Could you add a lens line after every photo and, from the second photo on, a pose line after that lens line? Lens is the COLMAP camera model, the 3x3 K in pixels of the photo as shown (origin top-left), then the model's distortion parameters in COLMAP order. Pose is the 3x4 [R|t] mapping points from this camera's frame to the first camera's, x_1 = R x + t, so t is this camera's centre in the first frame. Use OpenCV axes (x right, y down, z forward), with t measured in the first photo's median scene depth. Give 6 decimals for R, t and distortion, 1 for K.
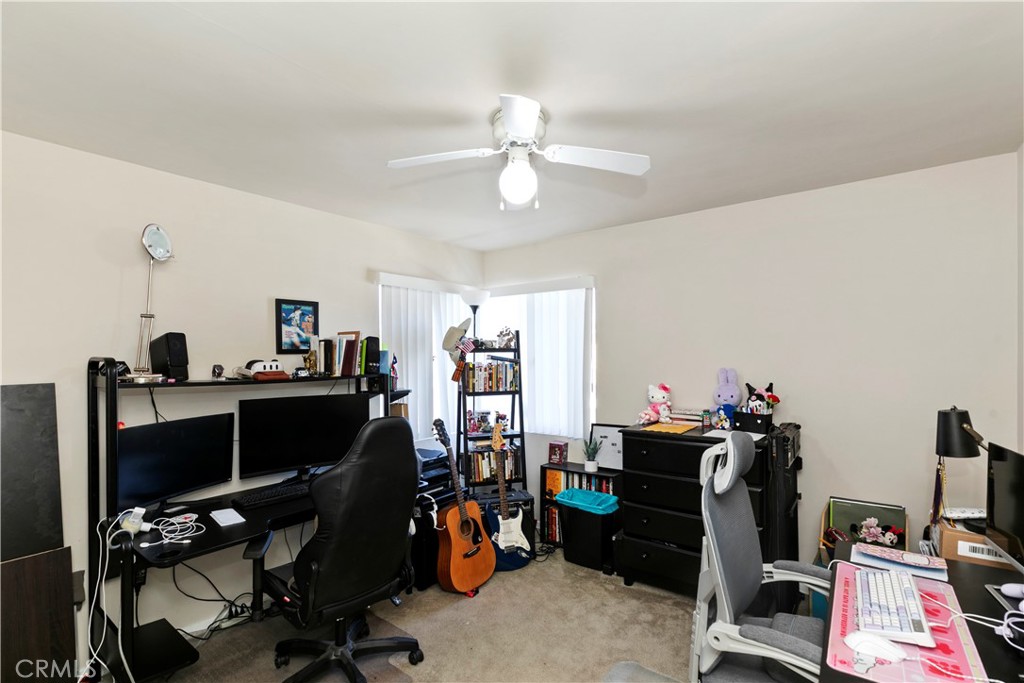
lens RADIAL K [[457.8, 0, 512.6], [0, 457.8, 352.3], [0, 0, 1]] dist [0.002338, 0.000264]
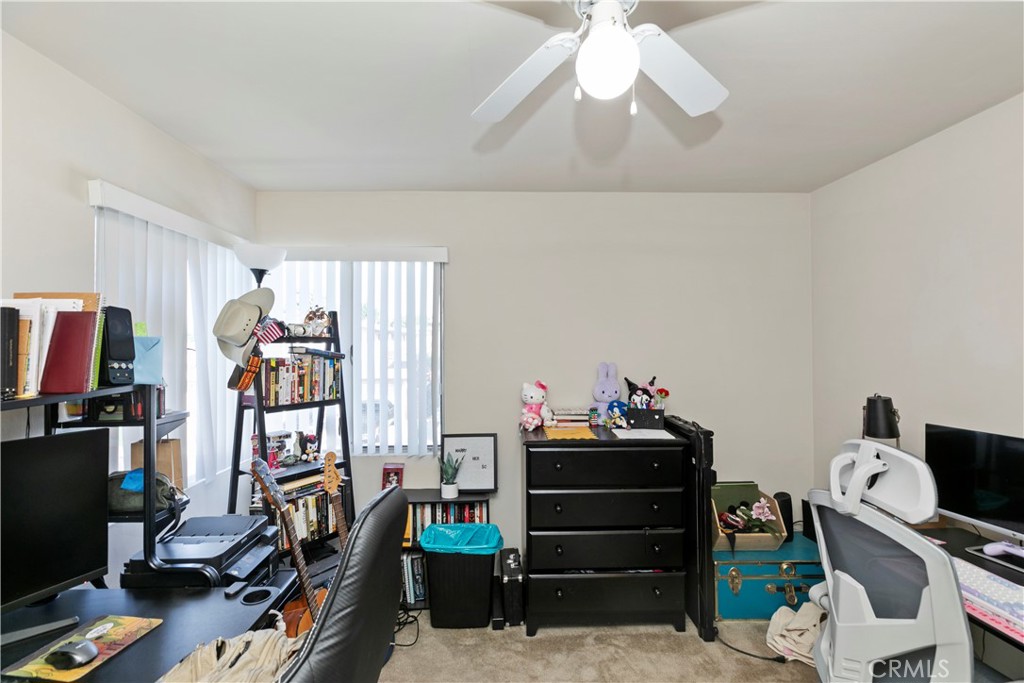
lens RADIAL K [[474.0, 0, 511.7], [0, 474.0, 339.4], [0, 0, 1]] dist [0.001701, -0.000034]
pose [[0.789505, 0.013854, 0.613588, -0.233931], [-0.007938, 0.999892, -0.012363, 0.001762], [-0.613693, 0.004890, 0.789530, 0.293606]]
